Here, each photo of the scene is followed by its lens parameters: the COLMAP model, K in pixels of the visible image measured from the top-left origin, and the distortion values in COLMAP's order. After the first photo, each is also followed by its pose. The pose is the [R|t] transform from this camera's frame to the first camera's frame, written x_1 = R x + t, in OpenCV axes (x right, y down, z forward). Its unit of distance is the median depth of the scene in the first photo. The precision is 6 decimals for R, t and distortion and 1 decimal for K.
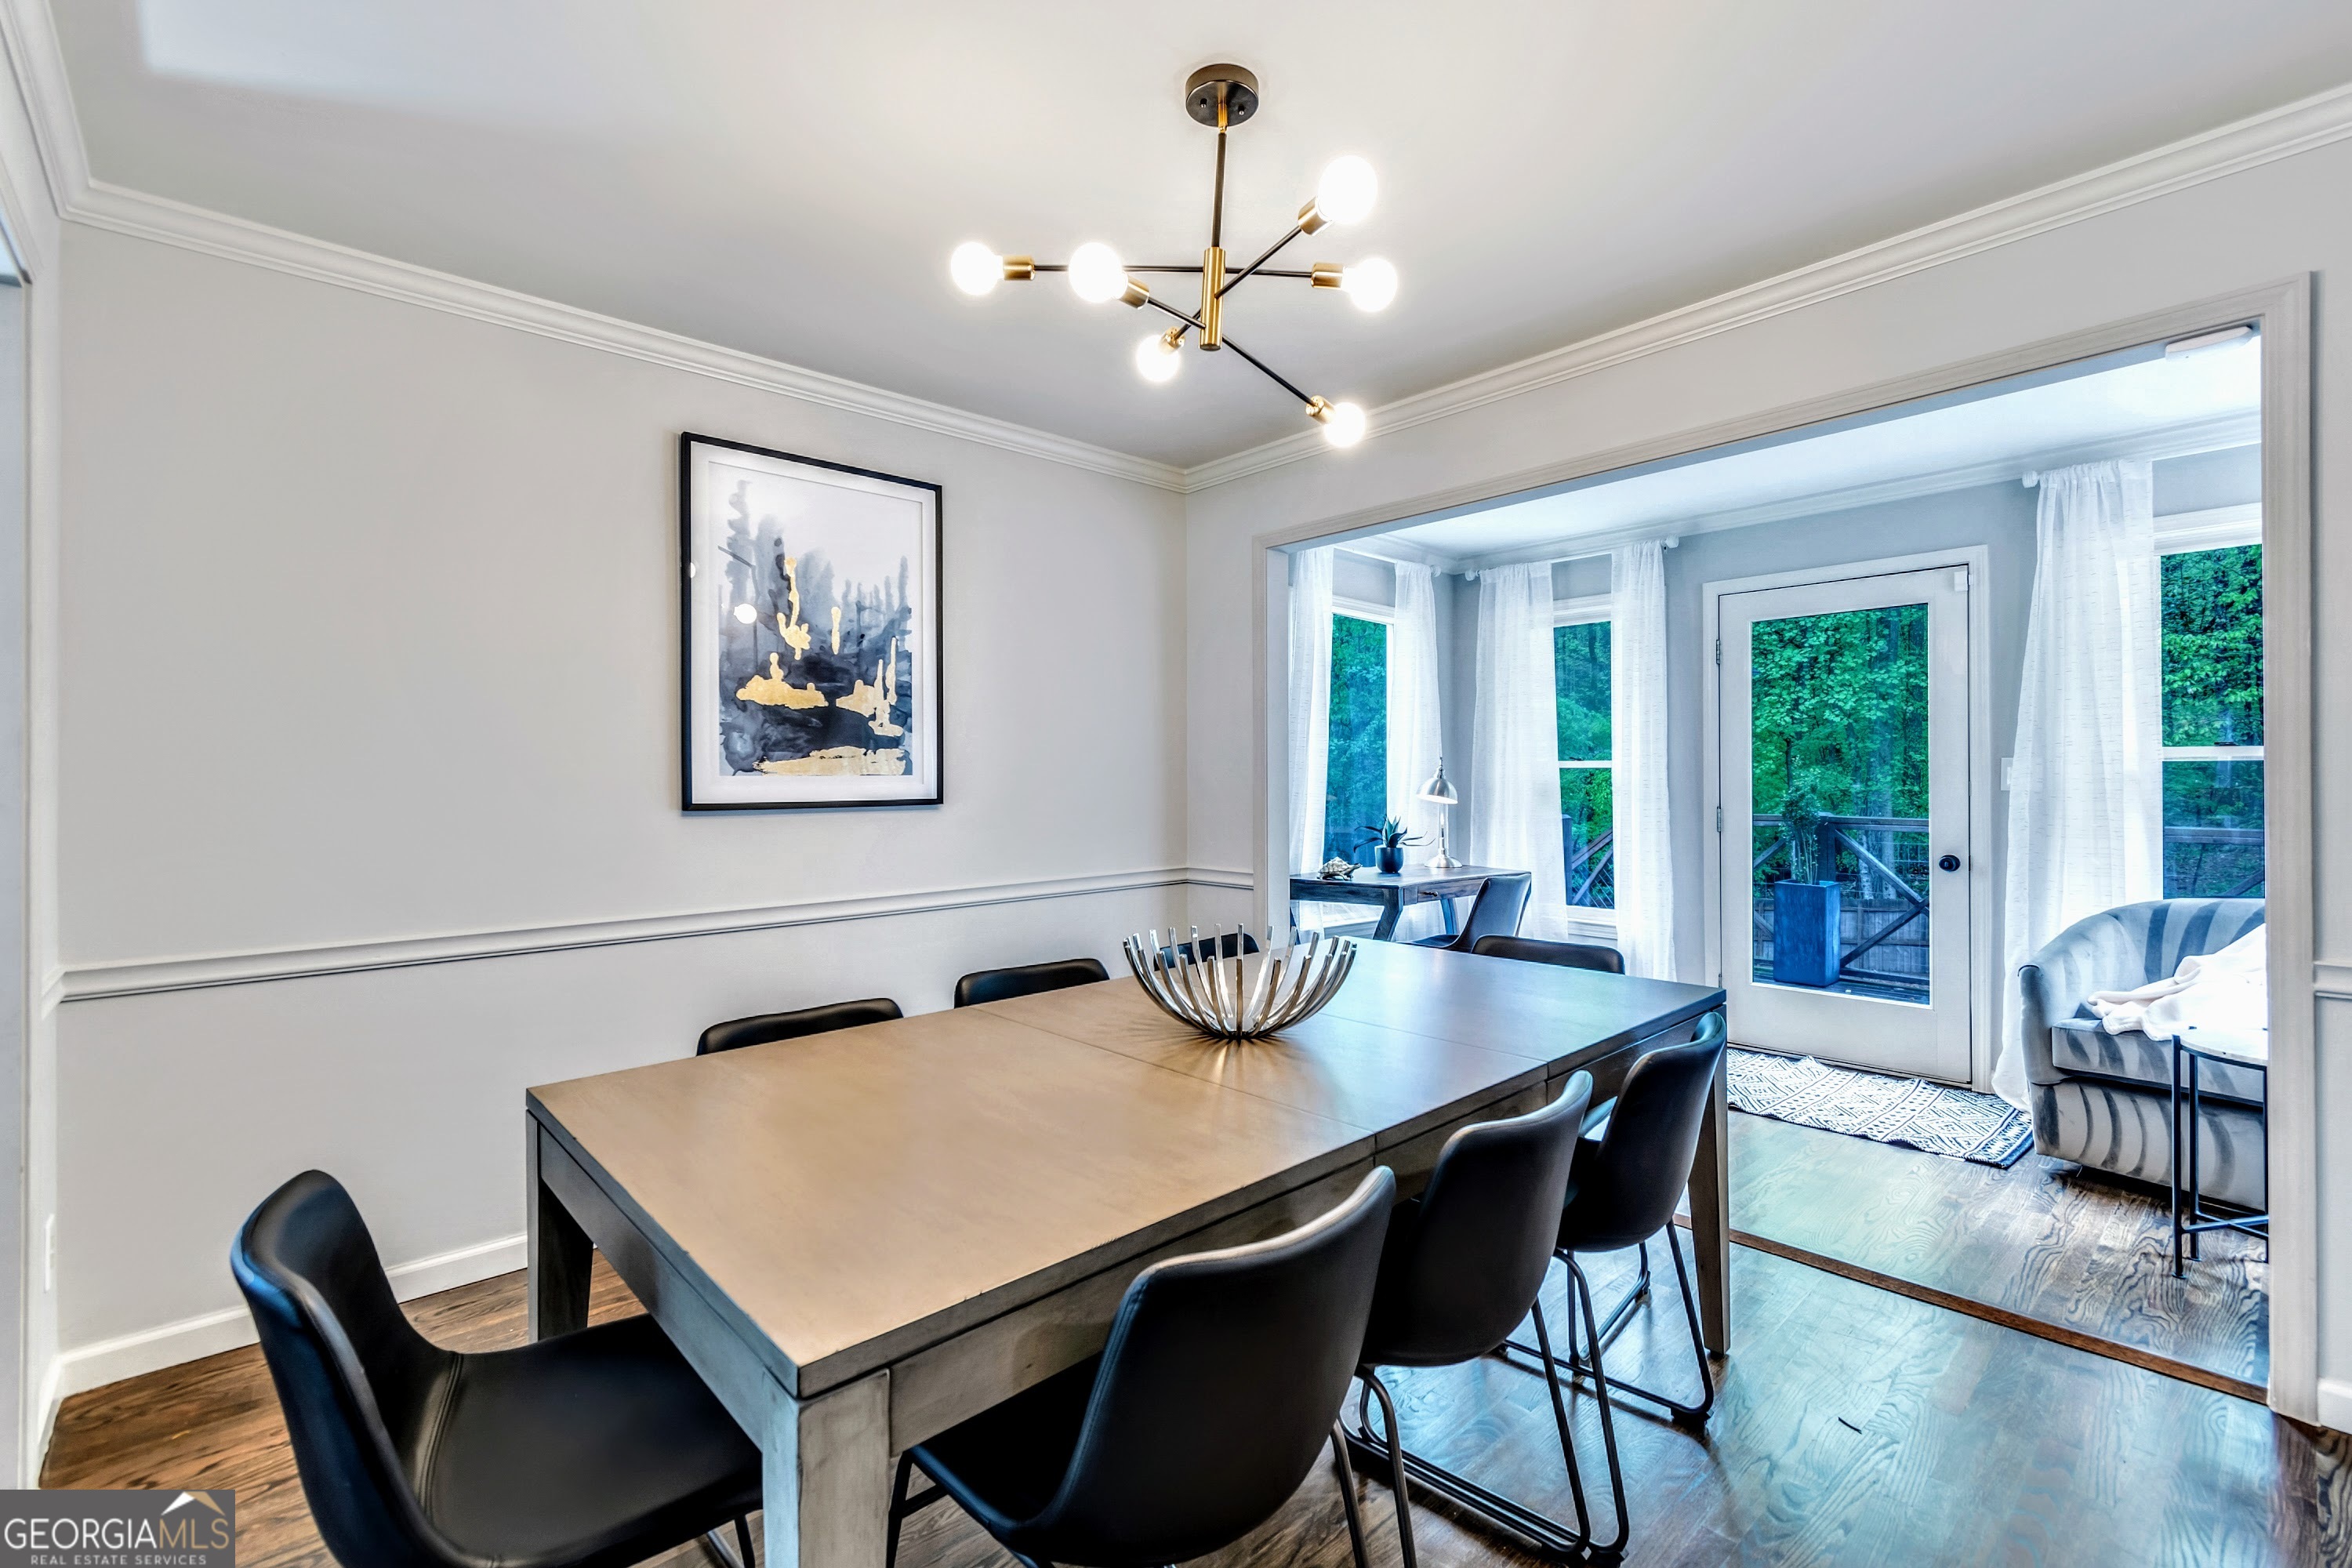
lens RADIAL K [[1036.0, 0, 1191.1], [0, 1036.0, 797.1], [0, 0, 1]] dist [0.002346, -0.000369]
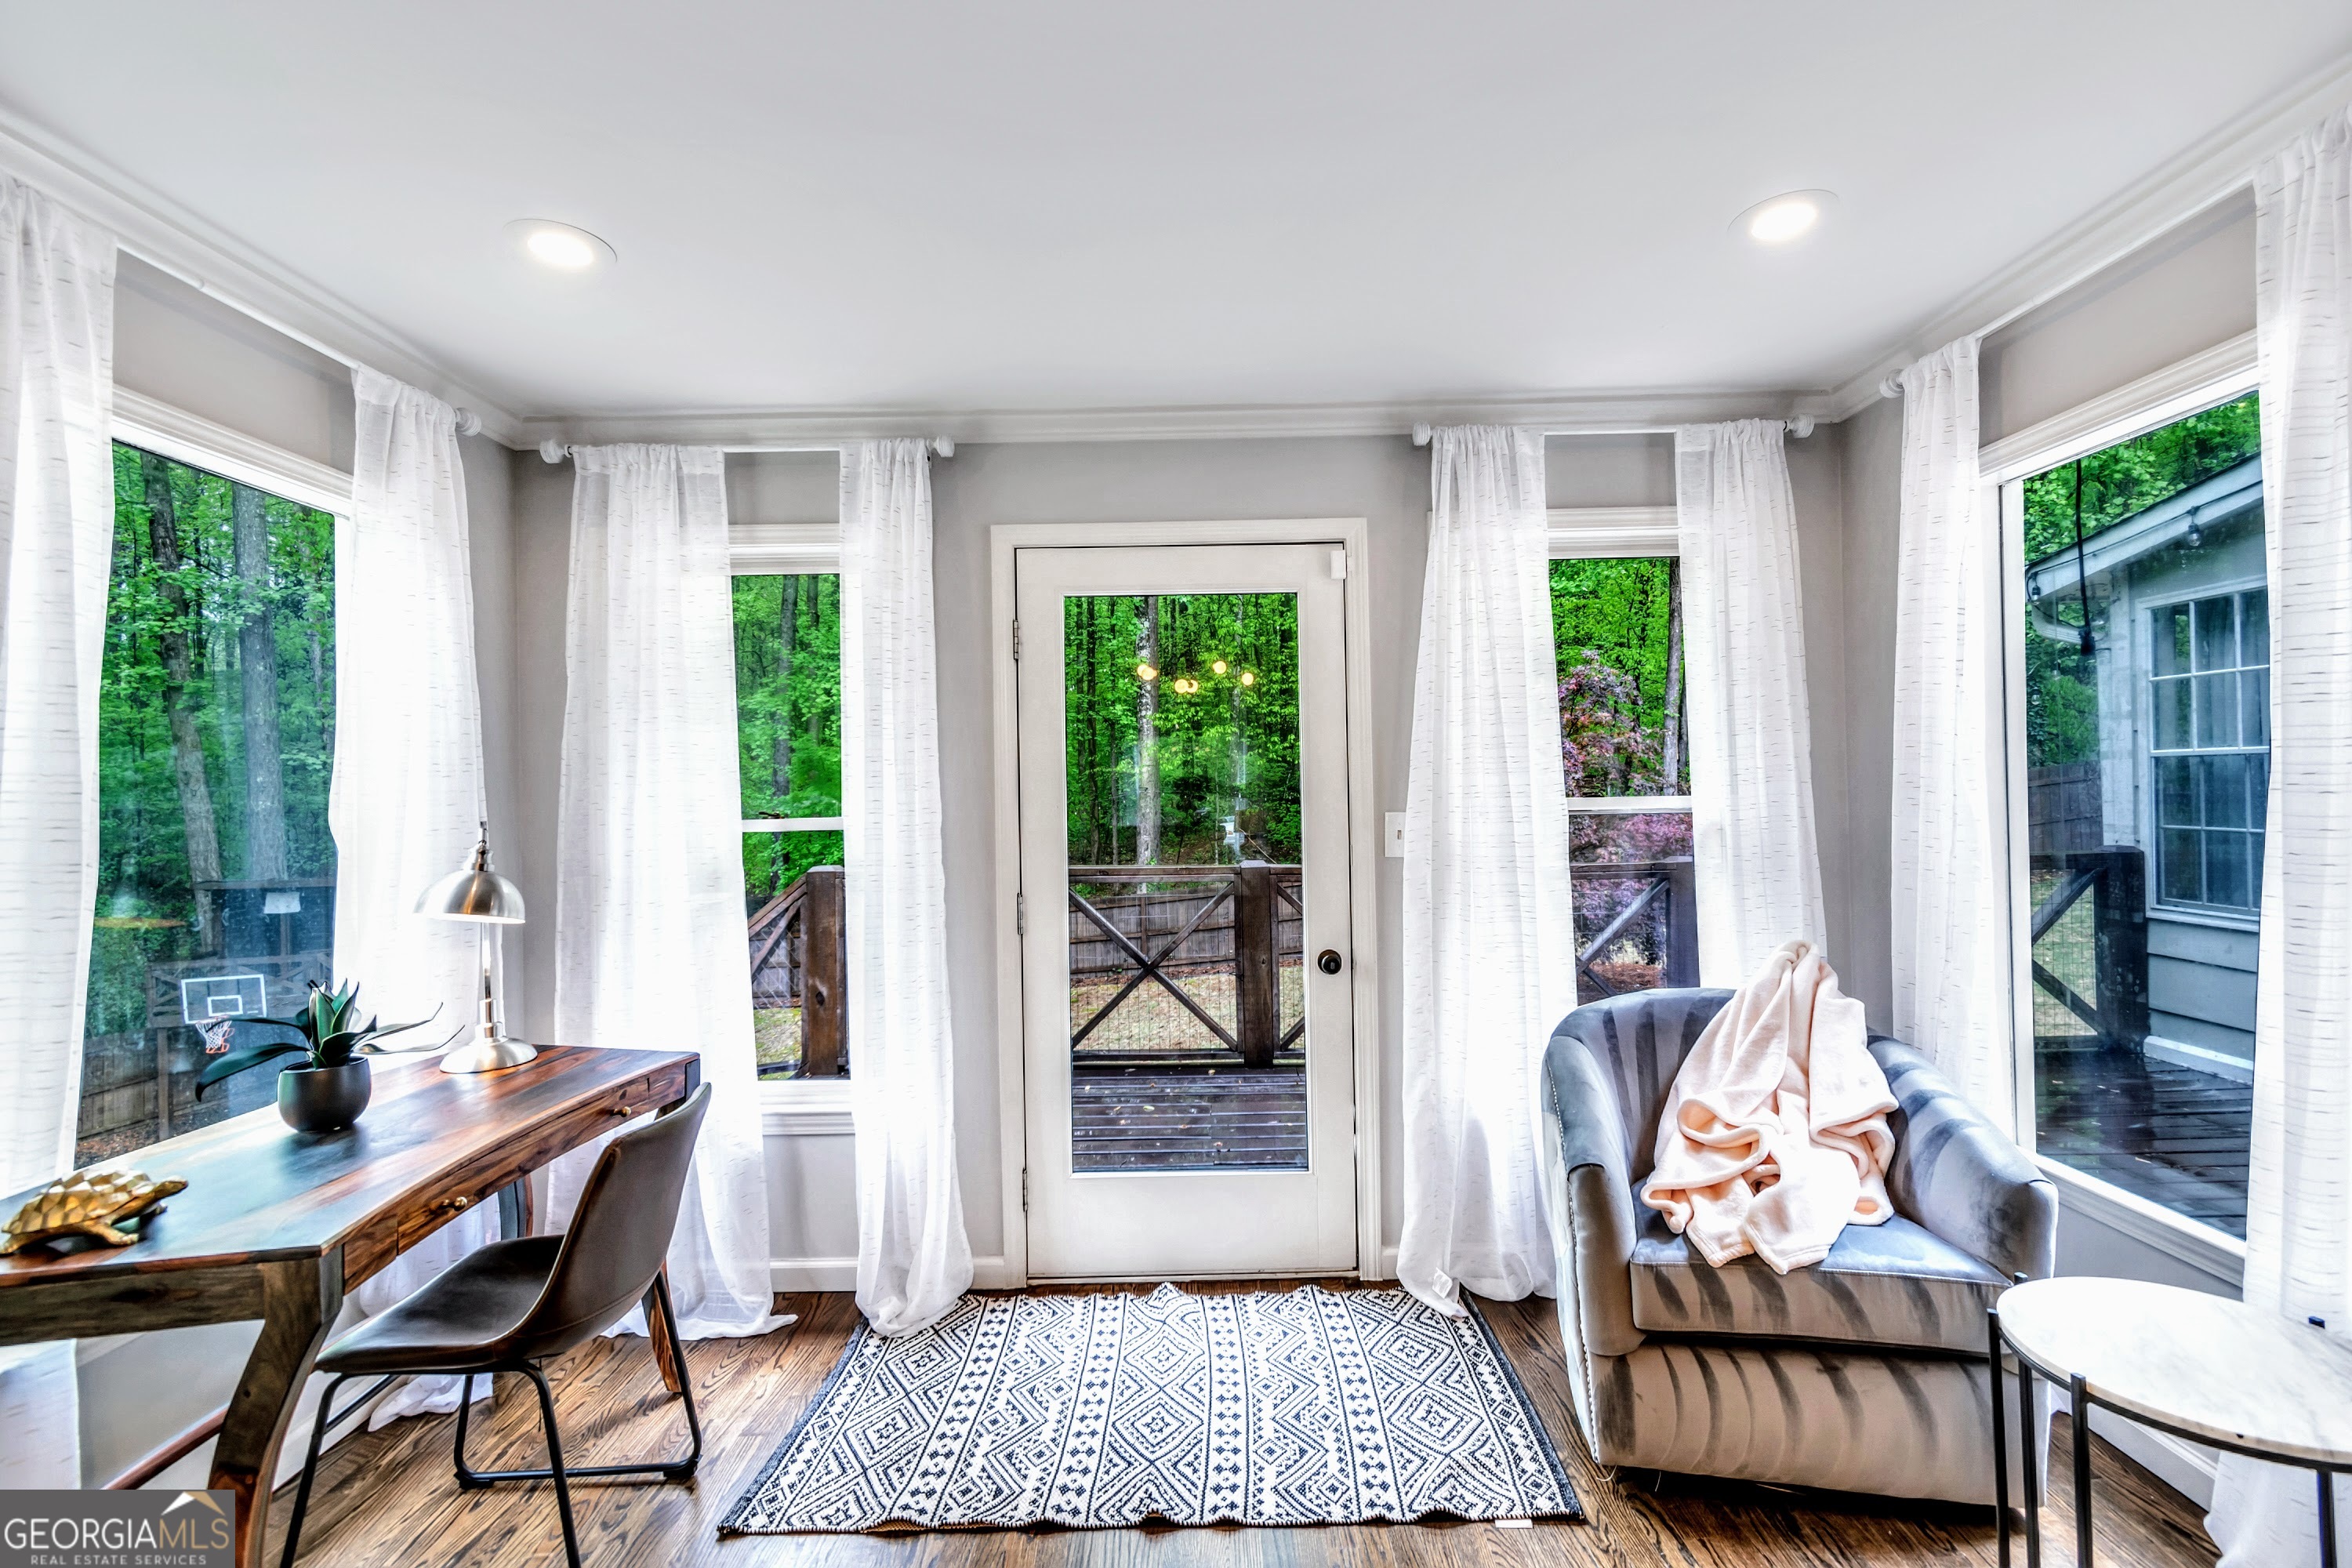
lens RADIAL K [[1036.0, 0, 1187.6], [0, 1036.0, 765.8], [0, 0, 1]] dist [0.002346, -0.000369]
pose [[0.681400, 0.007033, 0.731878, 0.125945], [0.029227, 0.998895, -0.036810, -0.039147], [-0.731328, 0.046473, 0.680441, 0.491756]]
